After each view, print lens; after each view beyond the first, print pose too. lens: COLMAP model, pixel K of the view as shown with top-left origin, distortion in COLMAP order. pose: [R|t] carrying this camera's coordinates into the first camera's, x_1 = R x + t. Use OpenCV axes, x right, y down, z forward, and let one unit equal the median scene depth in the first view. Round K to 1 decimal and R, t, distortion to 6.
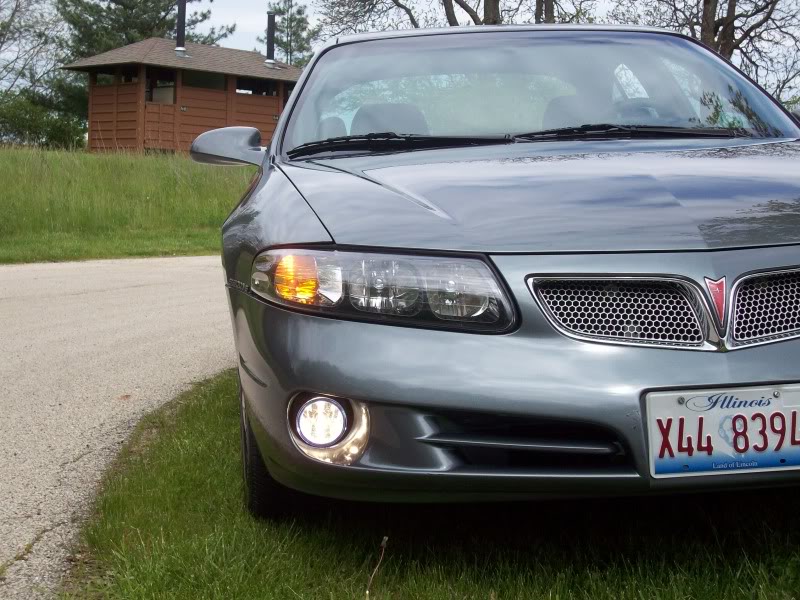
lens RADIAL K [[1380.1, 0, 403.9], [0, 1380.1, 301.4], [0, 0, 1]] dist [-0.053952, 0.000000]
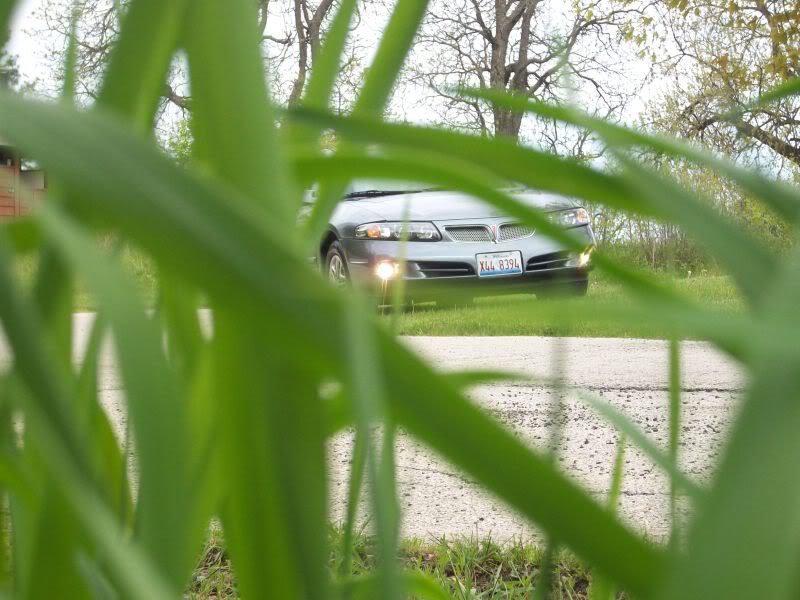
lens RADIAL K [[1970.5, 0, 399.8], [0, 1970.5, 301.5], [0, 0, 1]] dist [-0.132679, 0.000000]
pose [[0.986638, -0.036169, 0.158864, -0.832977], [0.047489, 0.996551, -0.068049, 0.514540], [-0.155855, 0.074684, 0.984953, -3.983834]]
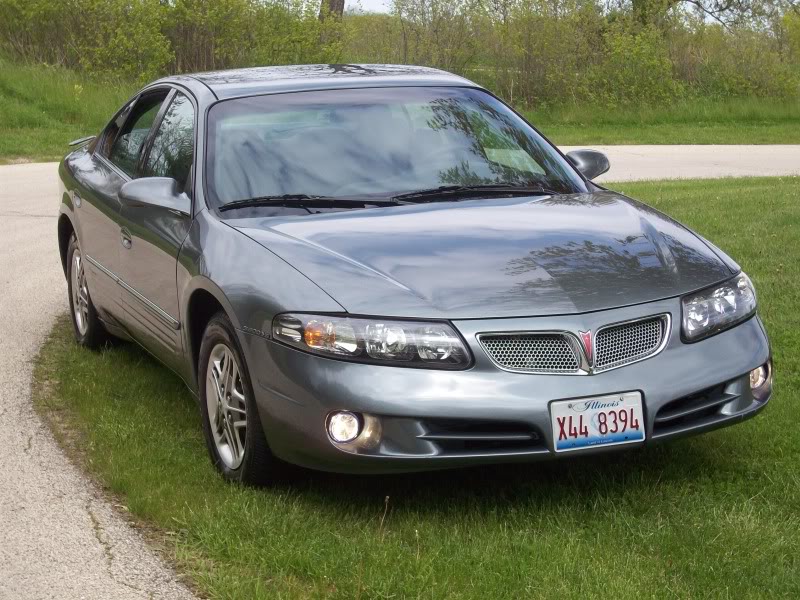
lens RADIAL K [[1666.6, 0, 399.4], [0, 1666.6, 302.6], [0, 0, 1]] dist [-0.015069, 0.000000]
pose [[0.962977, -0.039945, 0.266609, -0.507514], [0.018838, 0.996515, 0.081263, -0.210624], [-0.268926, -0.073232, 0.960373, -0.846409]]
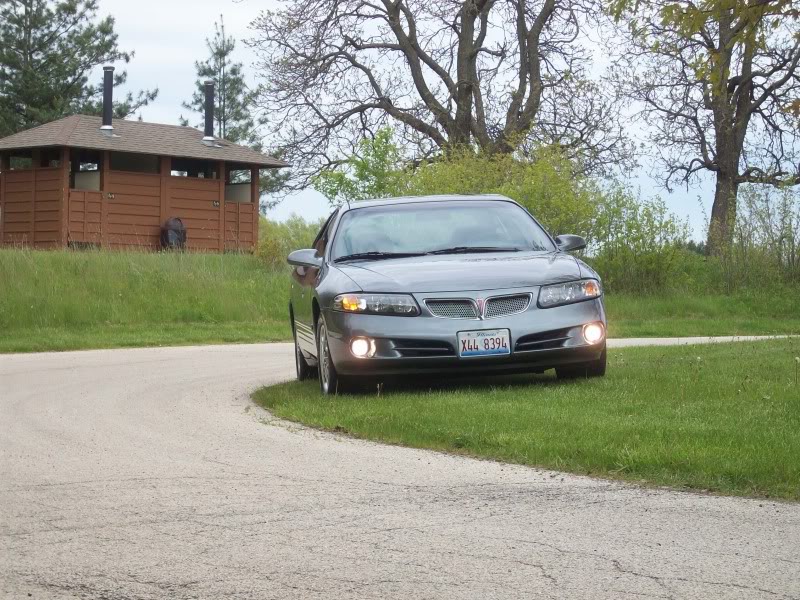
lens RADIAL K [[1970.5, 0, 398.8], [0, 1970.5, 298.8], [0, 0, 1]] dist [-0.132679, 0.000000]
pose [[0.999641, -0.019195, 0.018707, -0.053852], [0.020543, 0.996994, -0.074712, 0.319139], [-0.017217, 0.075069, 0.997030, -3.551193]]
